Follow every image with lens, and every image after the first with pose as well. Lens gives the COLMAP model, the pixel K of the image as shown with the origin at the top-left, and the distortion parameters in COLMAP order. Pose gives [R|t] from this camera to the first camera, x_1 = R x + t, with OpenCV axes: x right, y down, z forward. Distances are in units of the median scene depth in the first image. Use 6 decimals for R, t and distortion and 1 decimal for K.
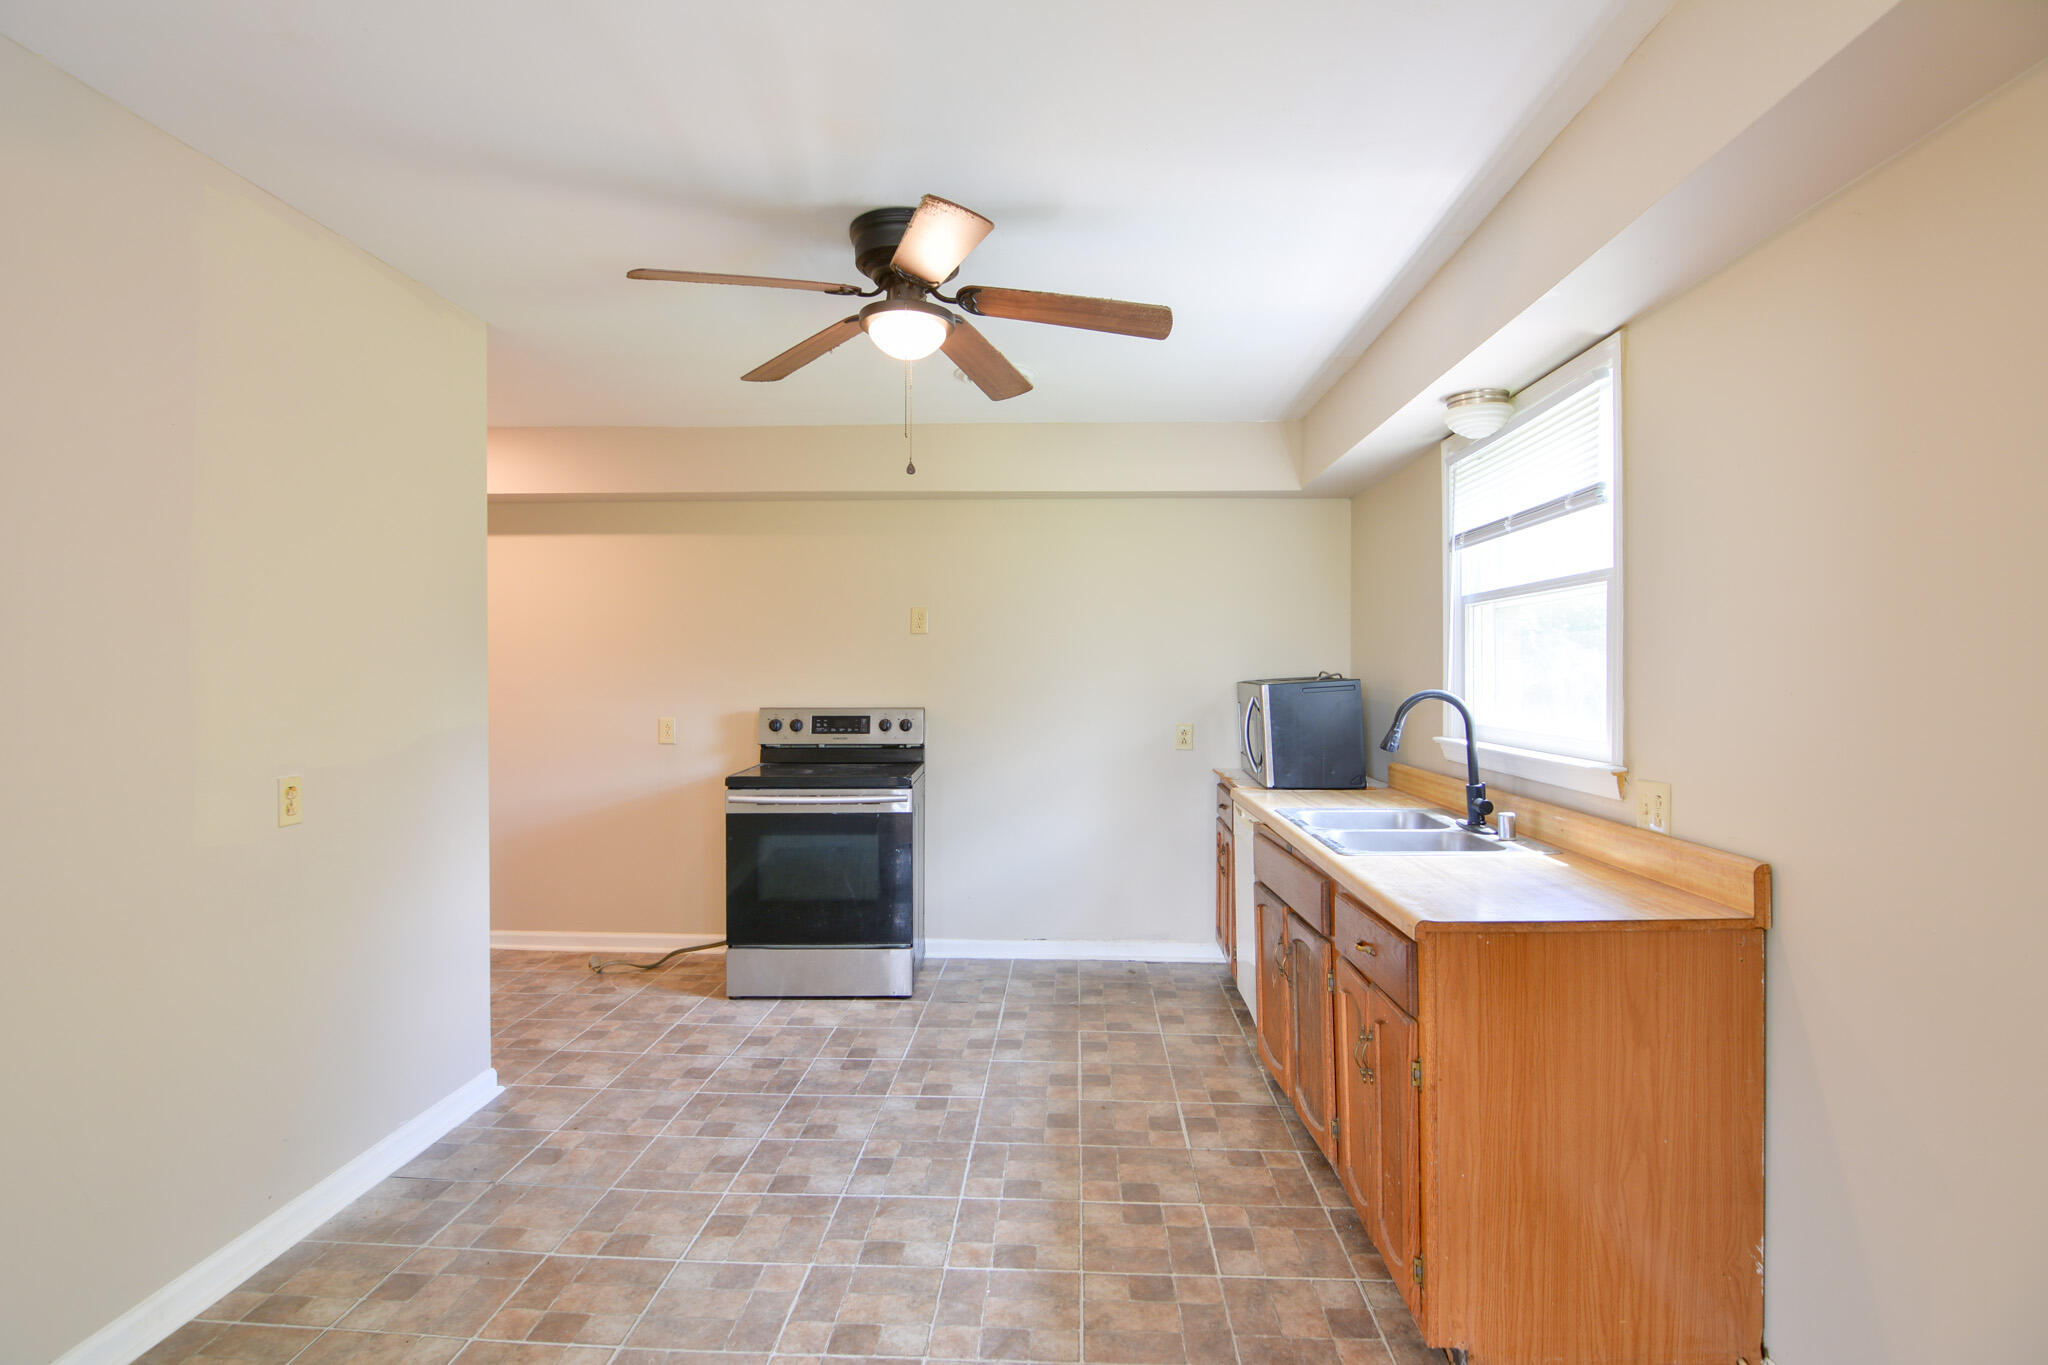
lens RADIAL K [[994.5, 0, 1028.2], [0, 994.5, 683.9], [0, 0, 1]] dist [-0.013890, -0.006369]
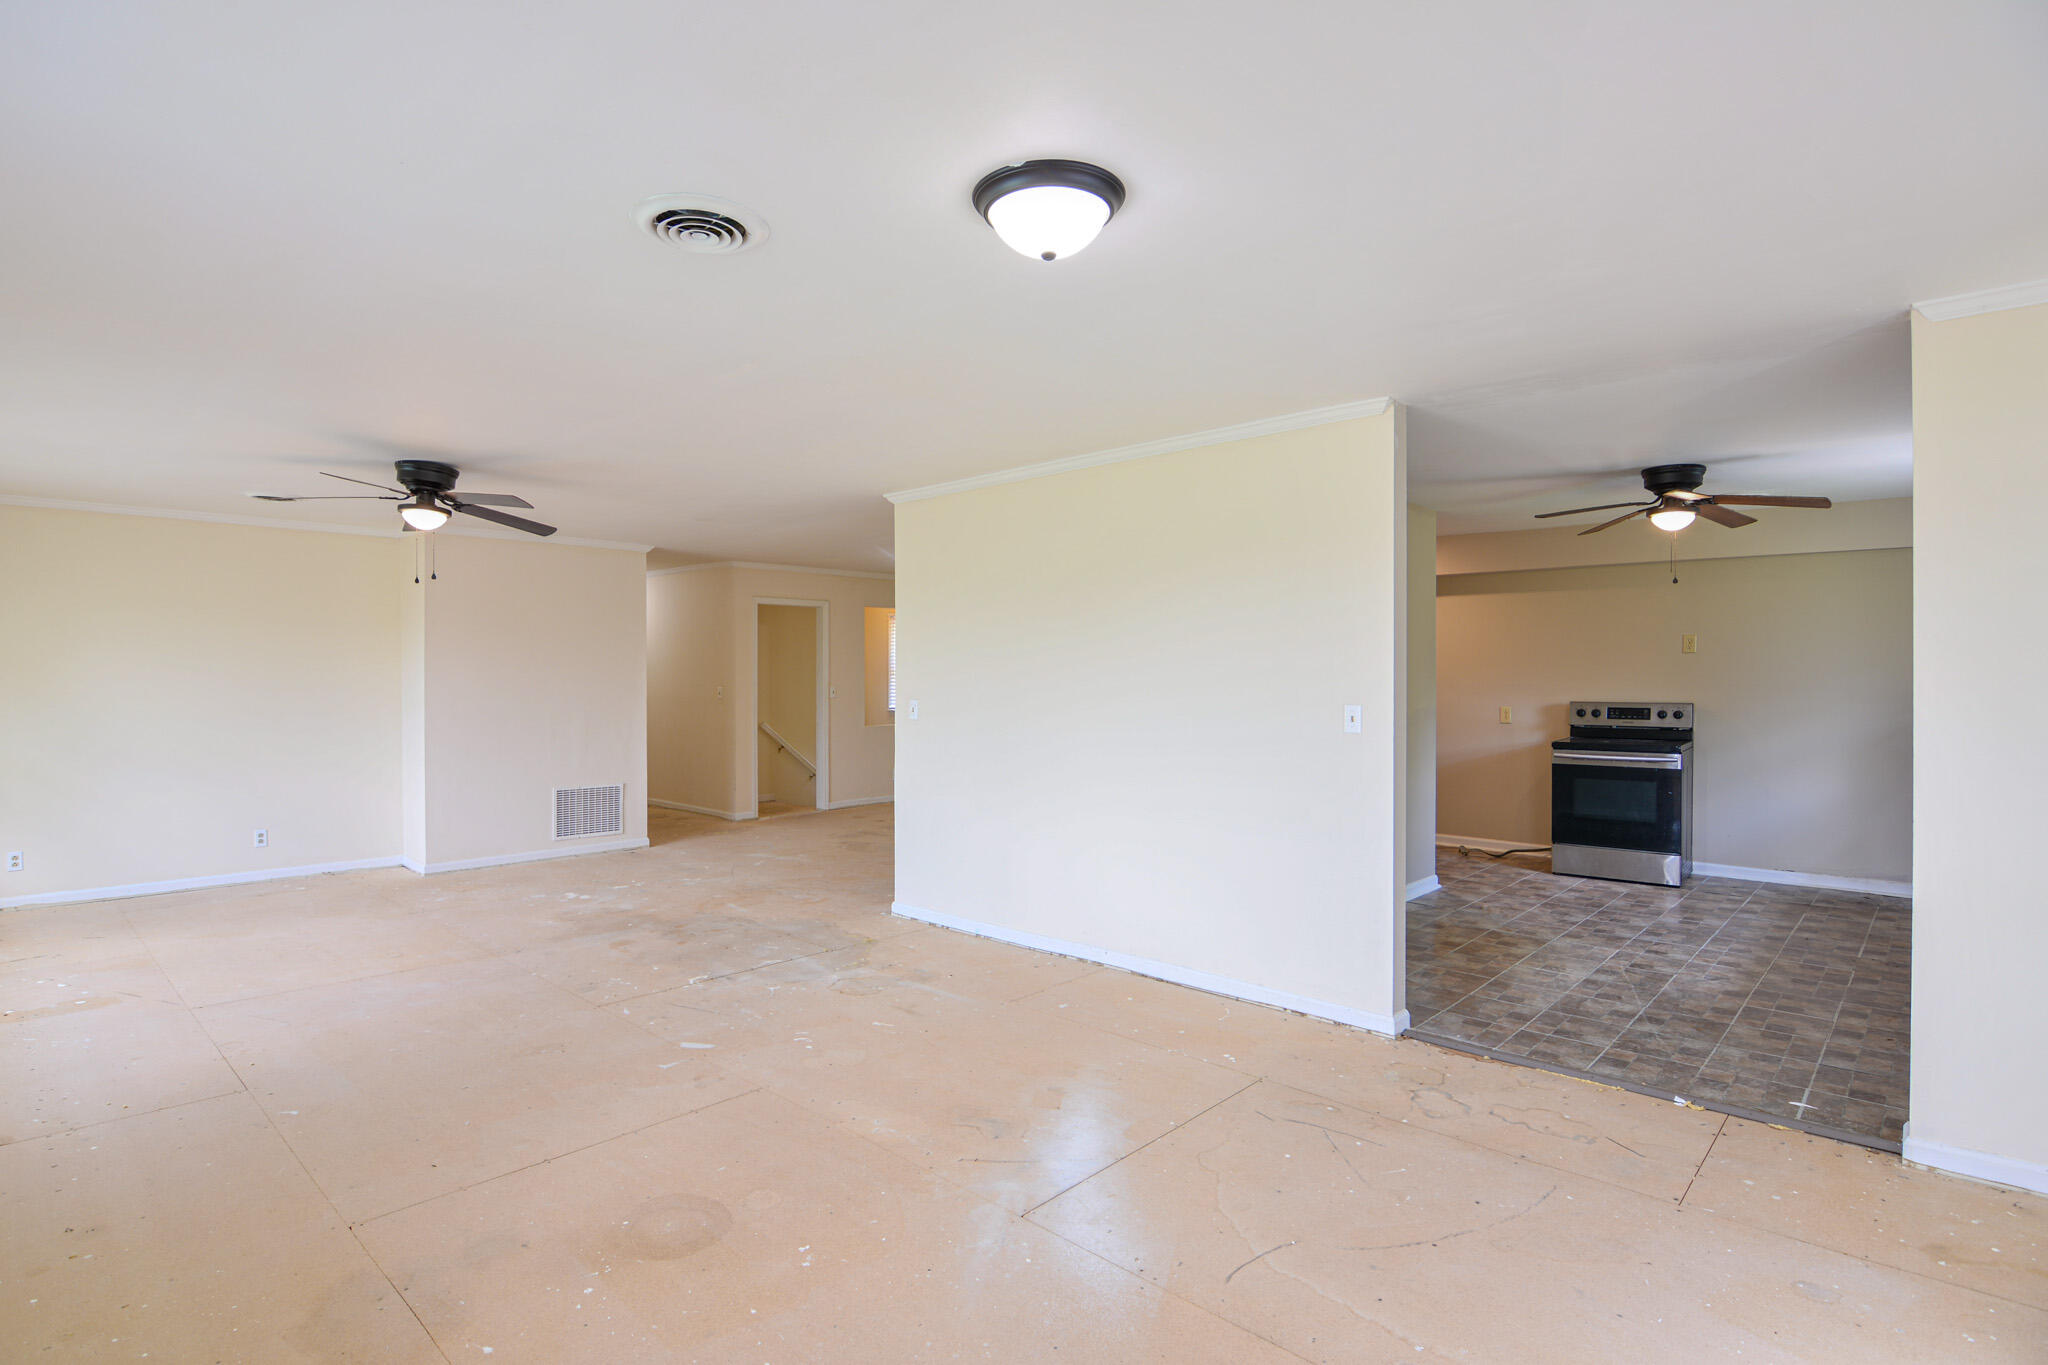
lens RADIAL K [[994.5, 0, 1028.2], [0, 994.5, 683.9], [0, 0, 1]] dist [-0.013890, -0.006369]
pose [[0.755387, 0.004817, -0.655261, 0.120125], [-0.003756, 0.999988, 0.003022, -0.006024], [0.655268, 0.000178, 0.755396, -0.823614]]
